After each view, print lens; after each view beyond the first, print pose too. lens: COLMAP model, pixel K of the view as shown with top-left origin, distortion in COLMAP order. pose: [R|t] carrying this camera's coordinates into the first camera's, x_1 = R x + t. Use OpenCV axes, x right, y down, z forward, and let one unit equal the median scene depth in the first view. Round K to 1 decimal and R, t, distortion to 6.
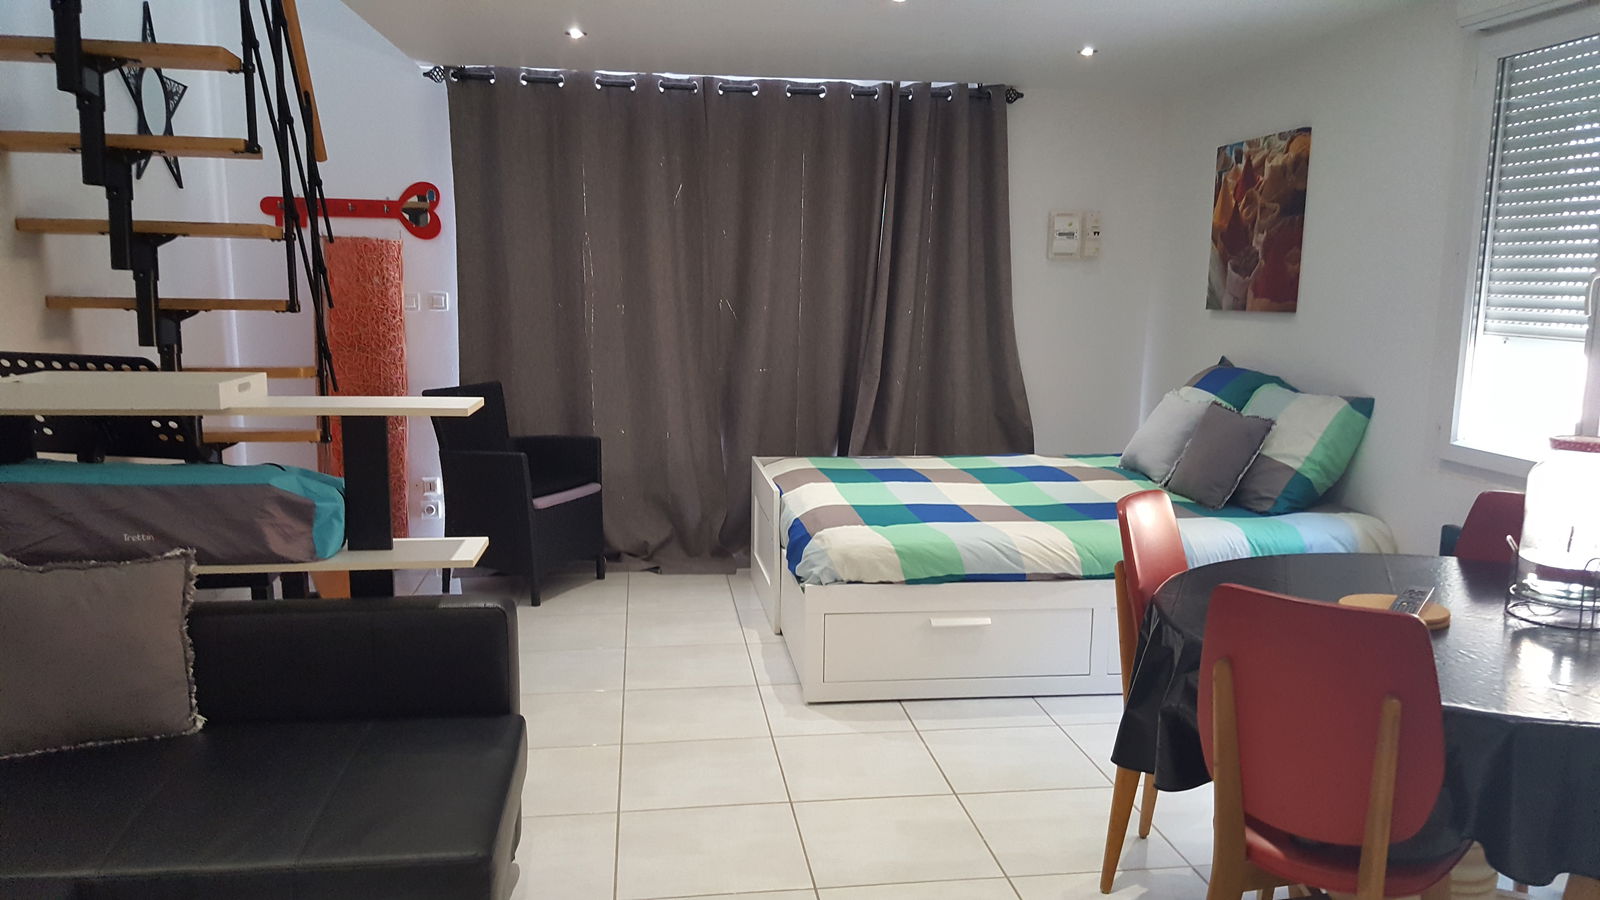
lens RADIAL K [[1143.5, 0, 809.8], [0, 1143.5, 466.5], [0, 0, 1]] dist [-0.028374, -0.021568]
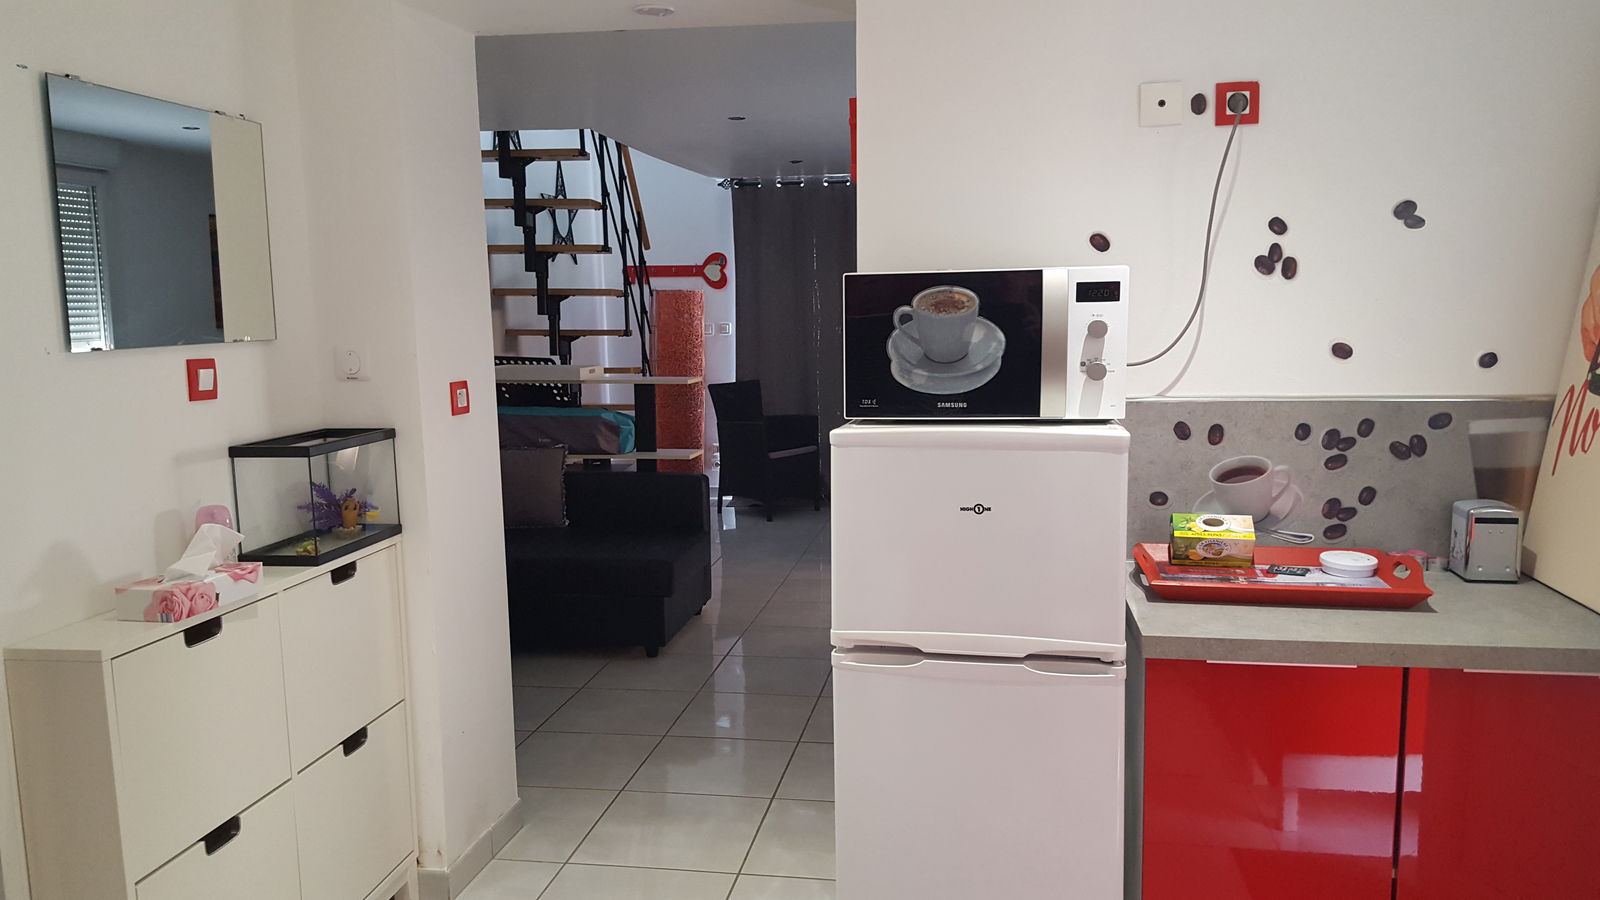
lens RADIAL K [[1143.5, 0, 796.2], [0, 1143.5, 446.7], [0, 0, 1]] dist [-0.028374, -0.021568]
pose [[0.945682, 0.011586, -0.324886, 0.399741], [-0.023615, 0.999173, -0.033106, 0.095731], [0.324234, 0.038980, 0.945174, -0.636913]]
